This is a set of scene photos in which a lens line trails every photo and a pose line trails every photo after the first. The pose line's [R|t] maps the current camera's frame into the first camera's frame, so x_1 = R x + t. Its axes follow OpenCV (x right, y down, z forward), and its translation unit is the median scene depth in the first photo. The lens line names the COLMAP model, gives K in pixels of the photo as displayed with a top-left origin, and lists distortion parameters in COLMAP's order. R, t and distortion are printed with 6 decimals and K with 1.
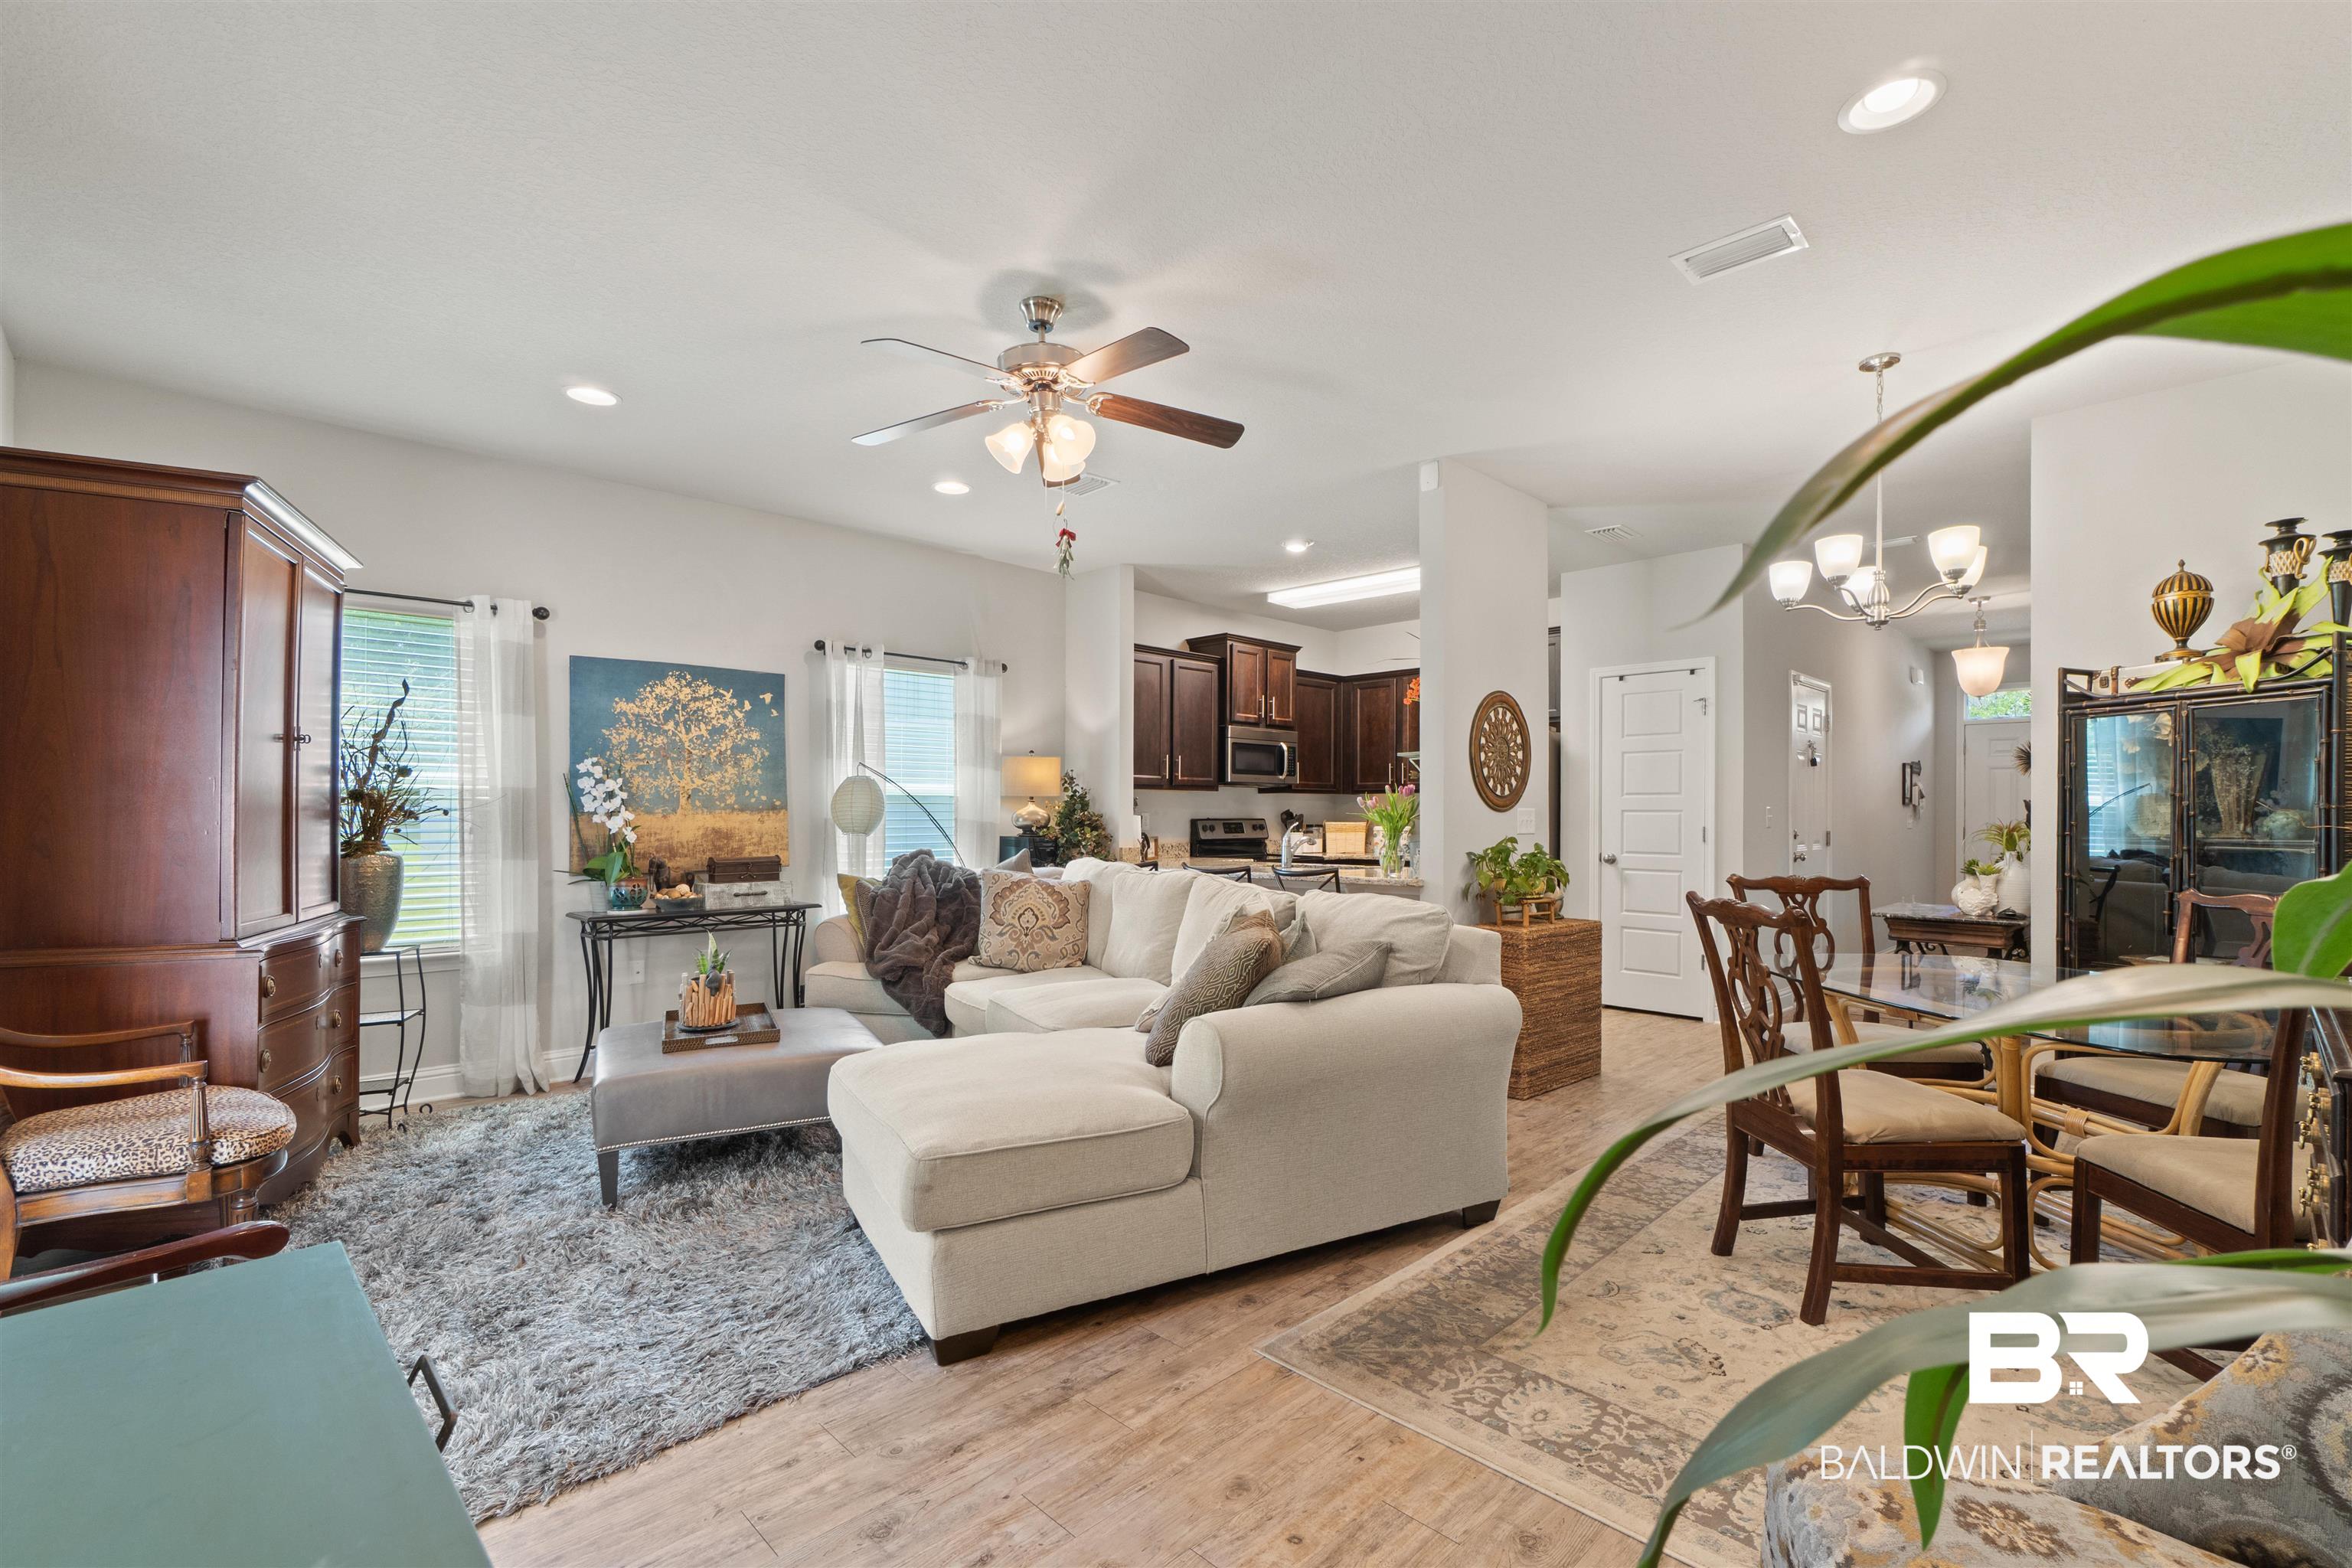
lens RADIAL K [[1021.0, 0, 1173.3], [0, 1021.0, 802.1], [0, 0, 1]] dist [-0.004433, 0.000777]
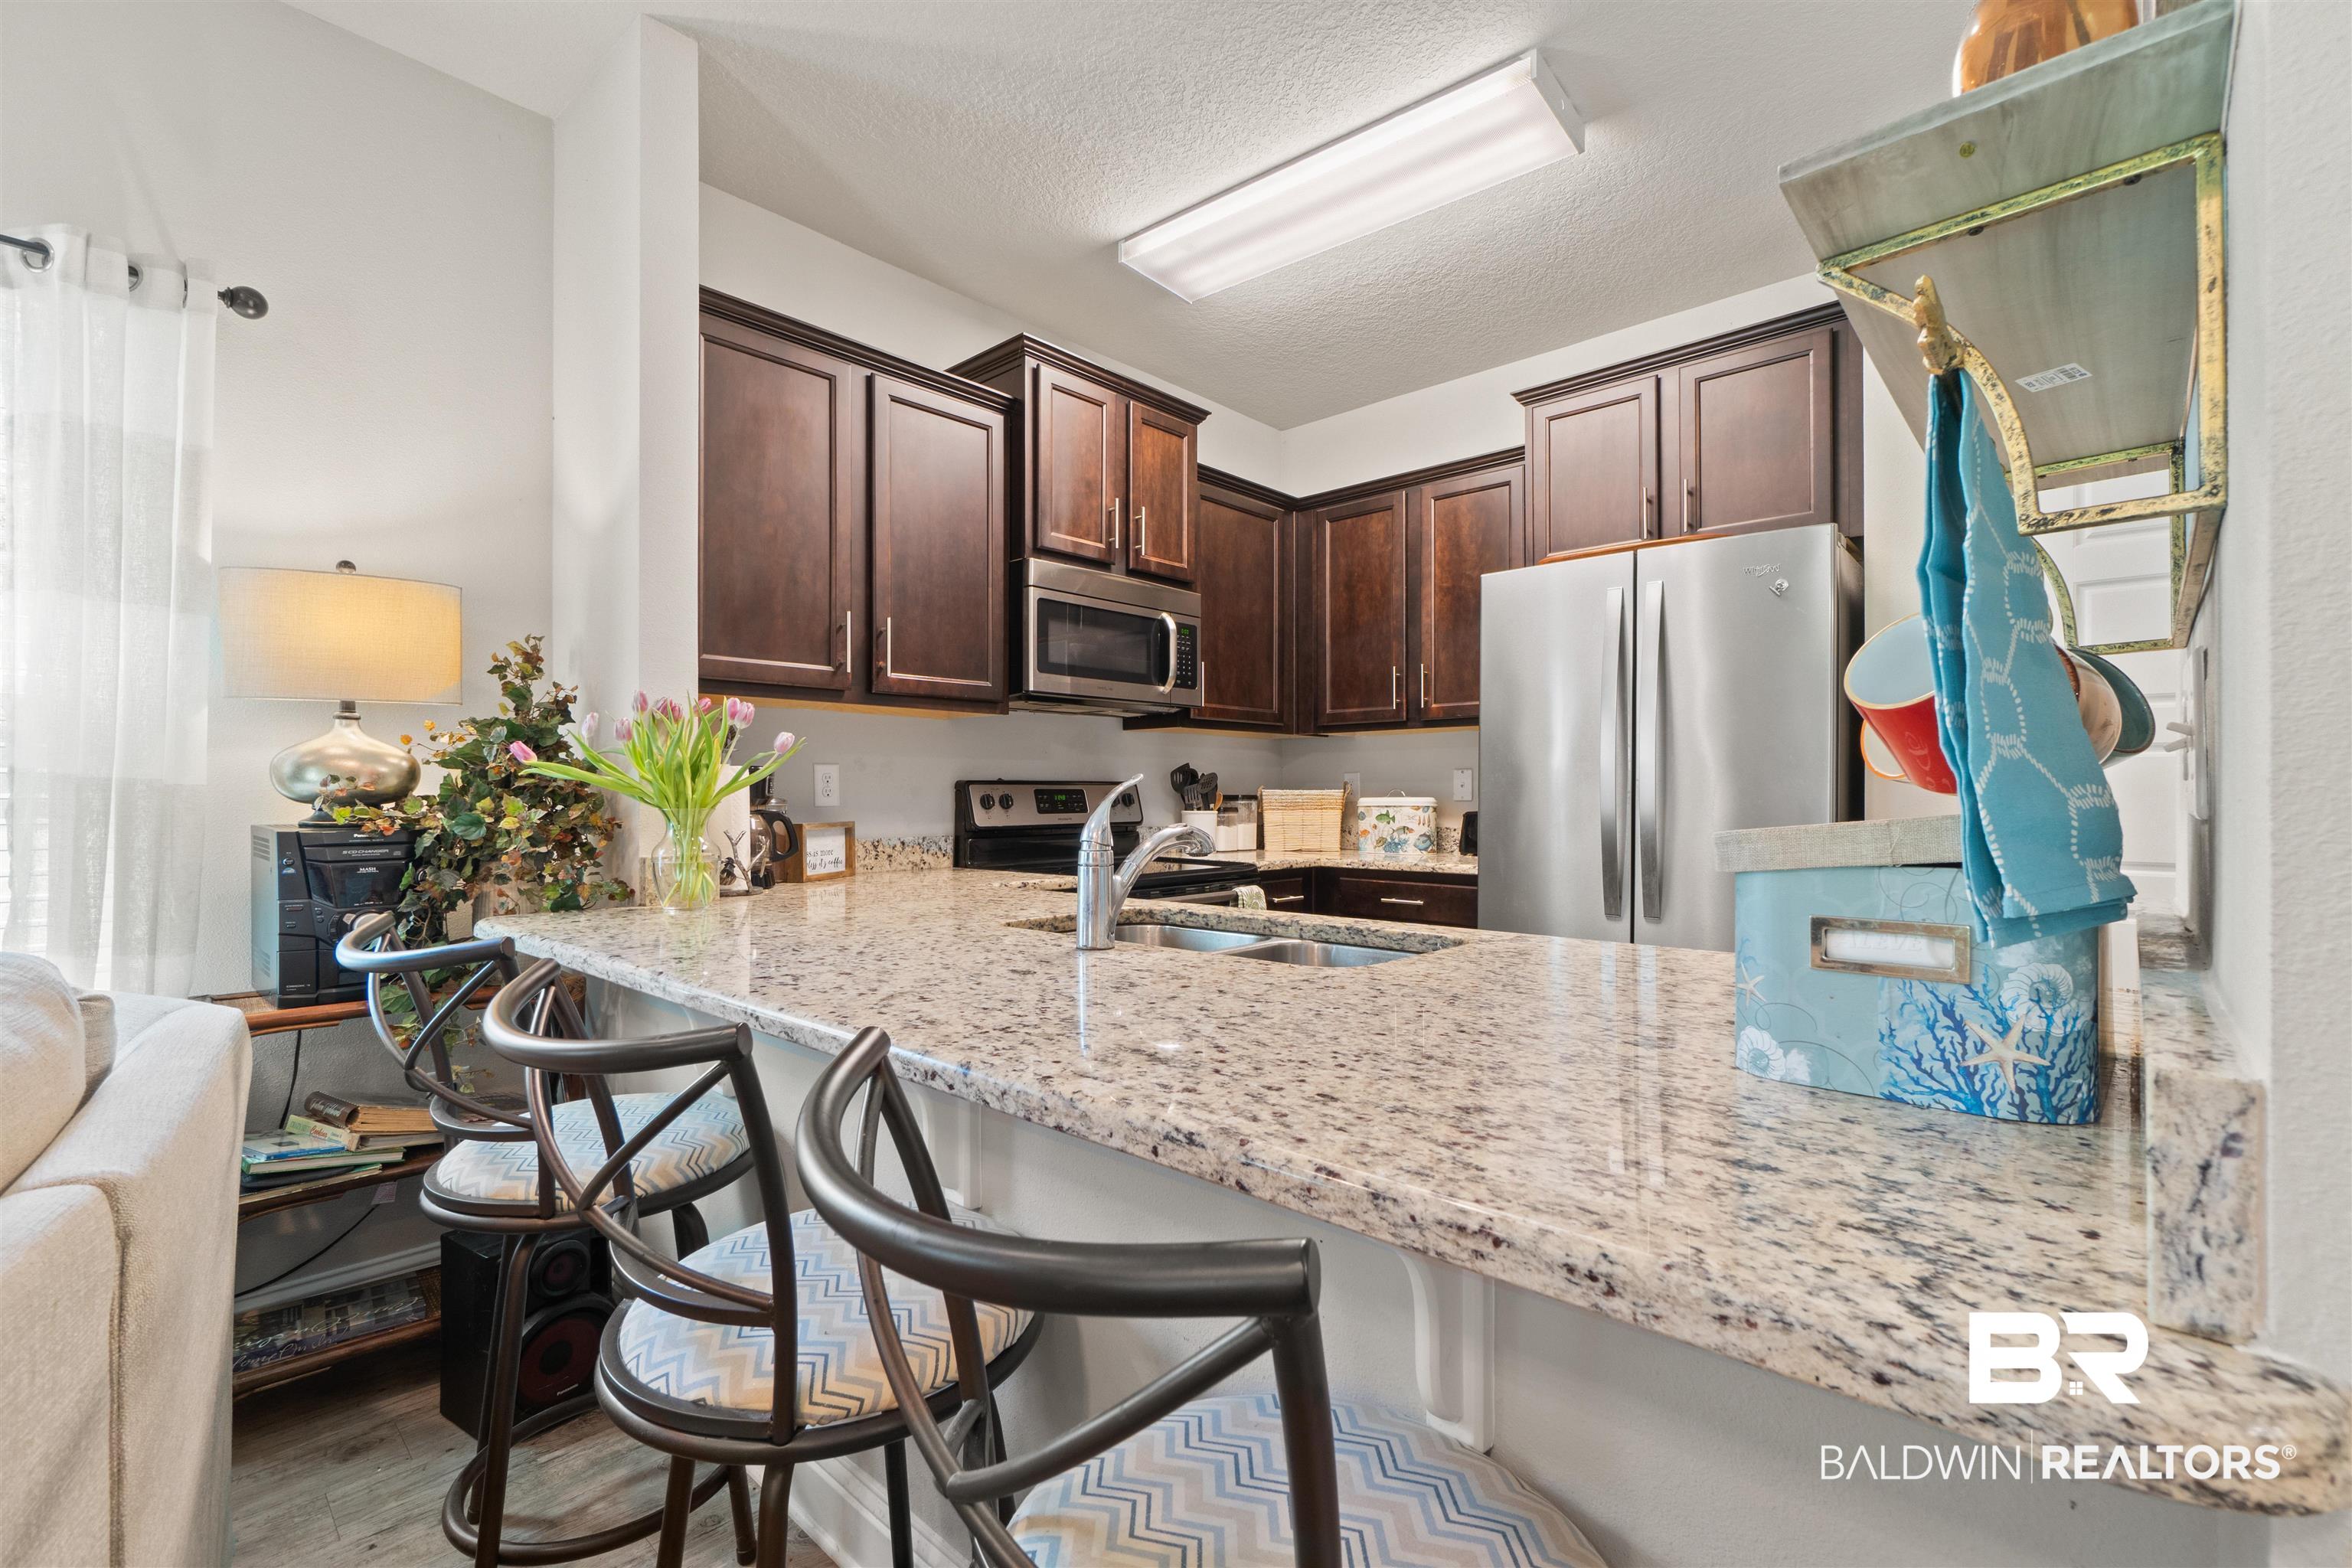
lens RADIAL K [[1021.0, 0, 1181.5], [0, 1021.0, 794.4], [0, 0, 1]] dist [-0.004433, 0.000777]
pose [[0.998454, -0.004091, 0.055433, 0.092753], [0.003444, 0.999925, 0.011757, 0.018127], [-0.055477, -0.011548, 0.998393, 0.571217]]
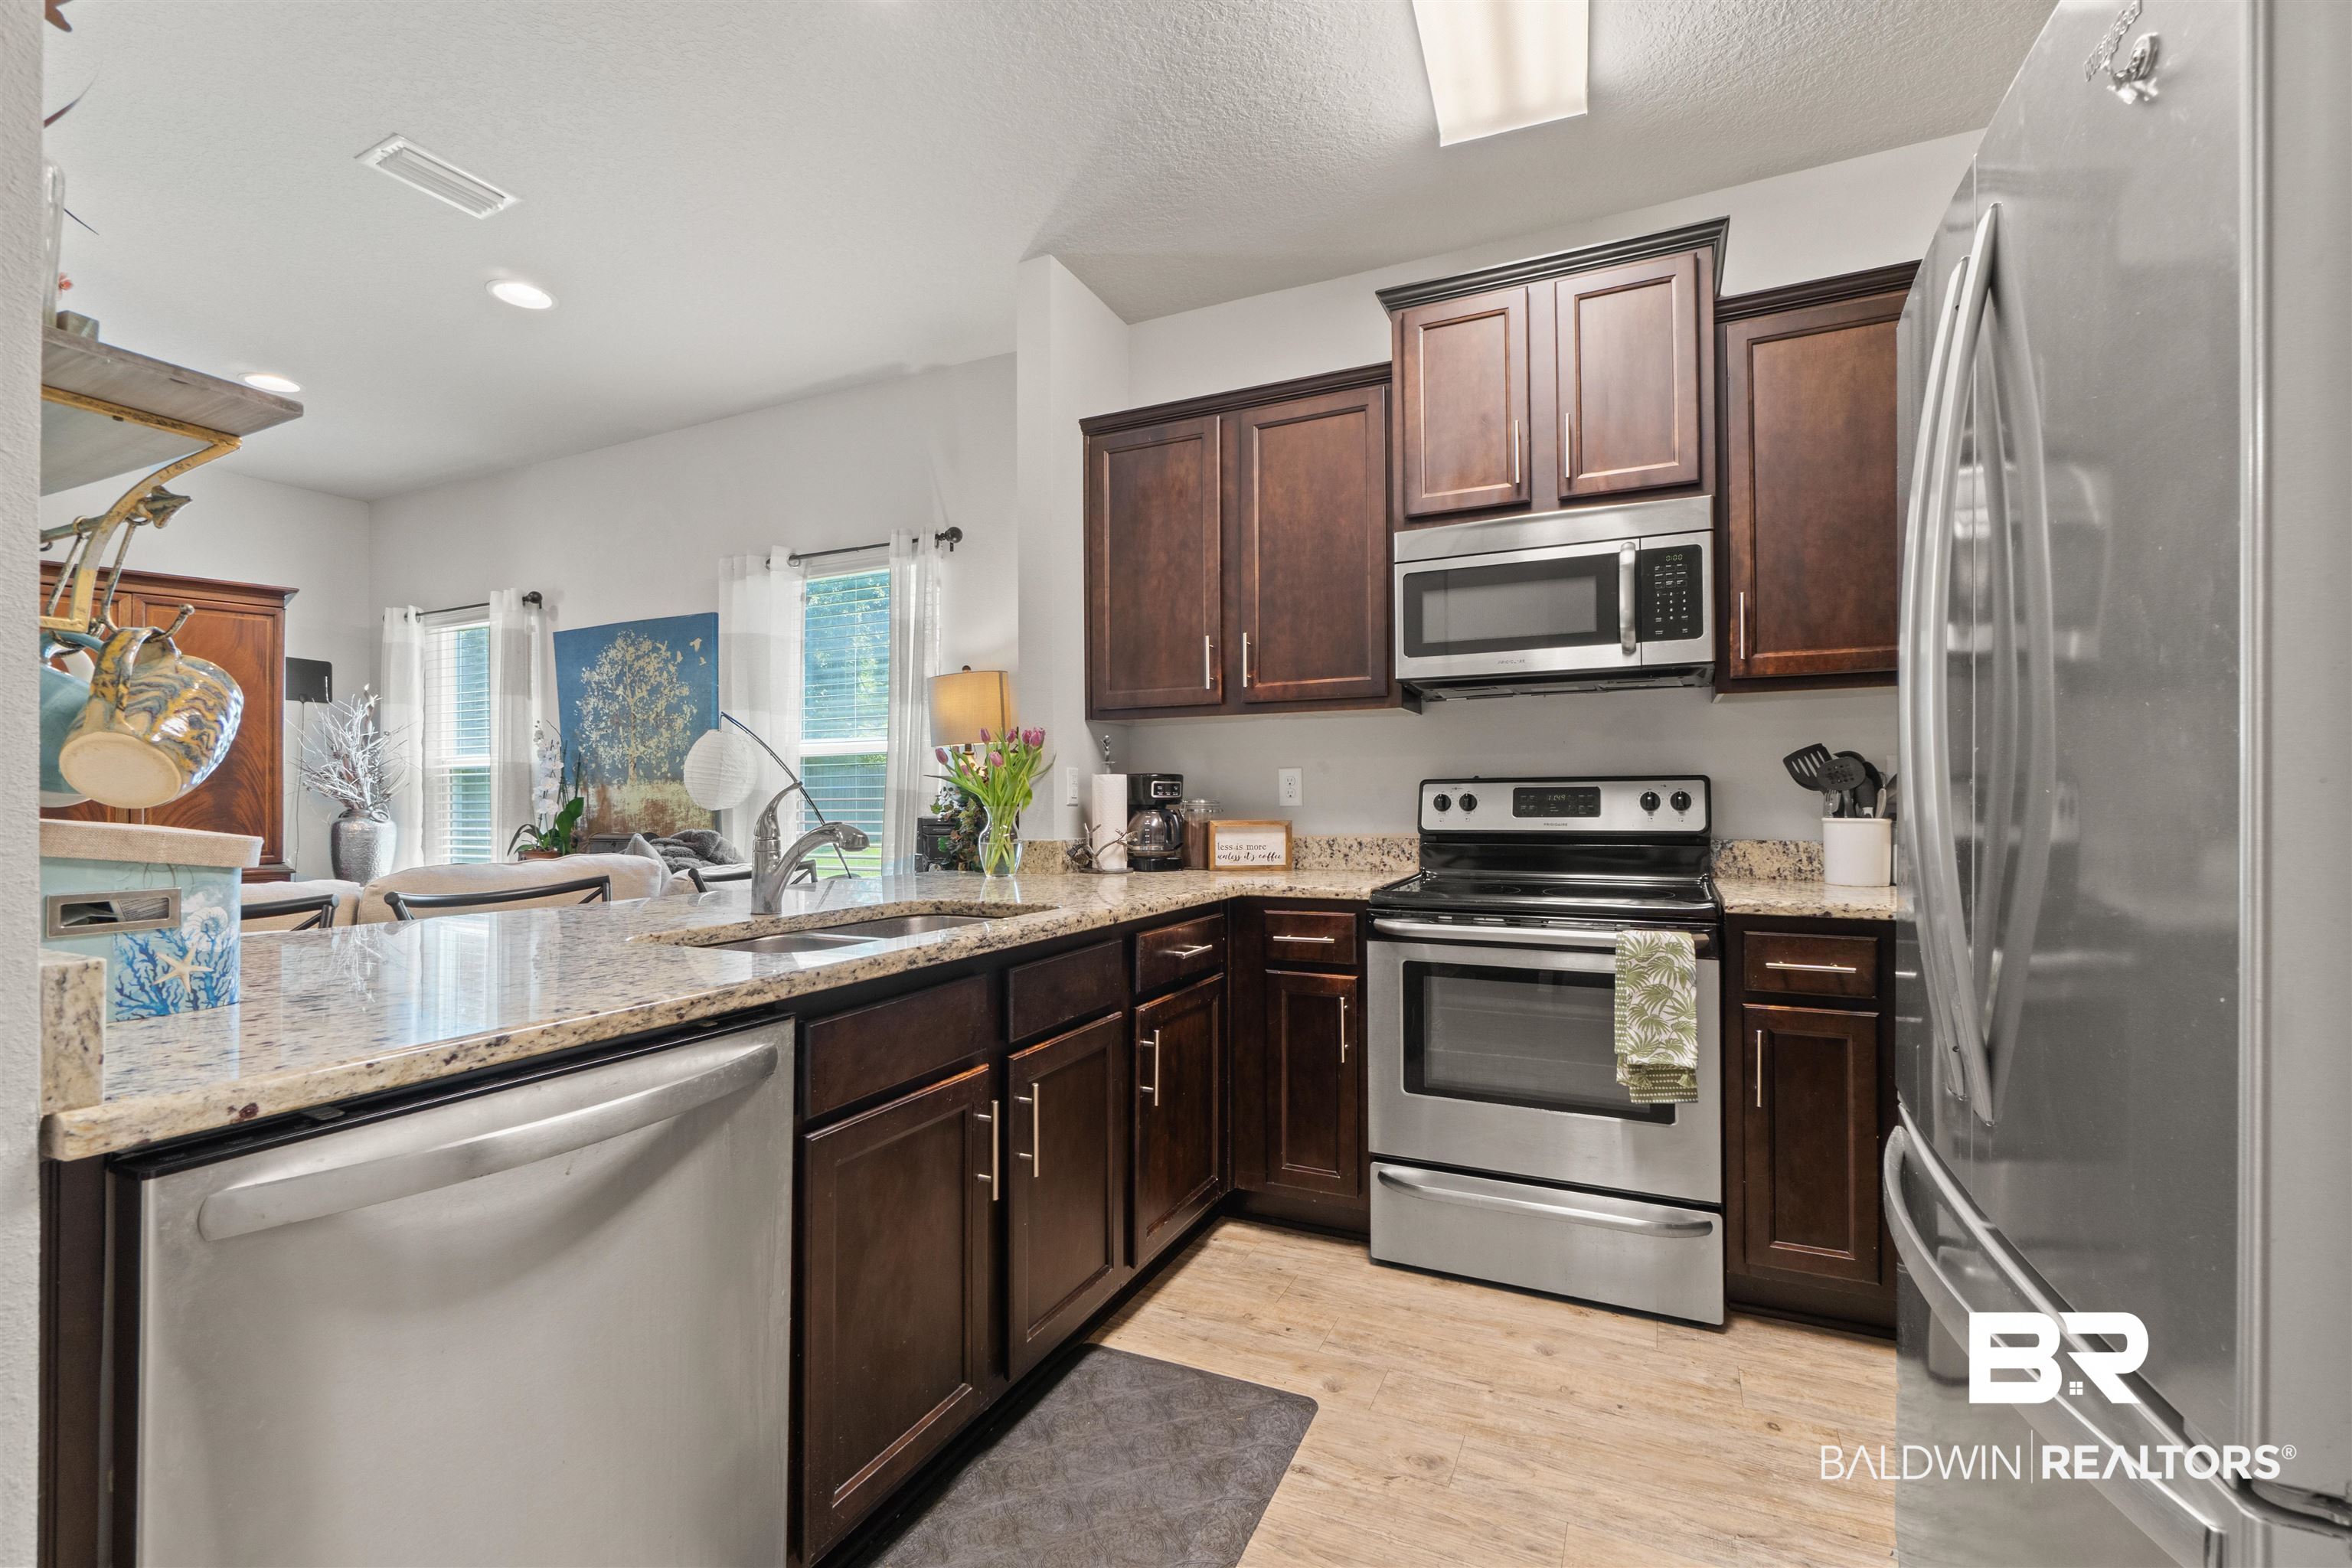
lens RADIAL K [[1021.0, 0, 1175.4], [0, 1021.0, 777.1], [0, 0, 1]] dist [-0.004433, 0.000777]
pose [[0.346317, -0.019706, -0.937911, 0.379294], [0.022562, 0.999665, -0.012673, 0.019116], [0.937846, -0.016772, 0.346645, 0.785768]]
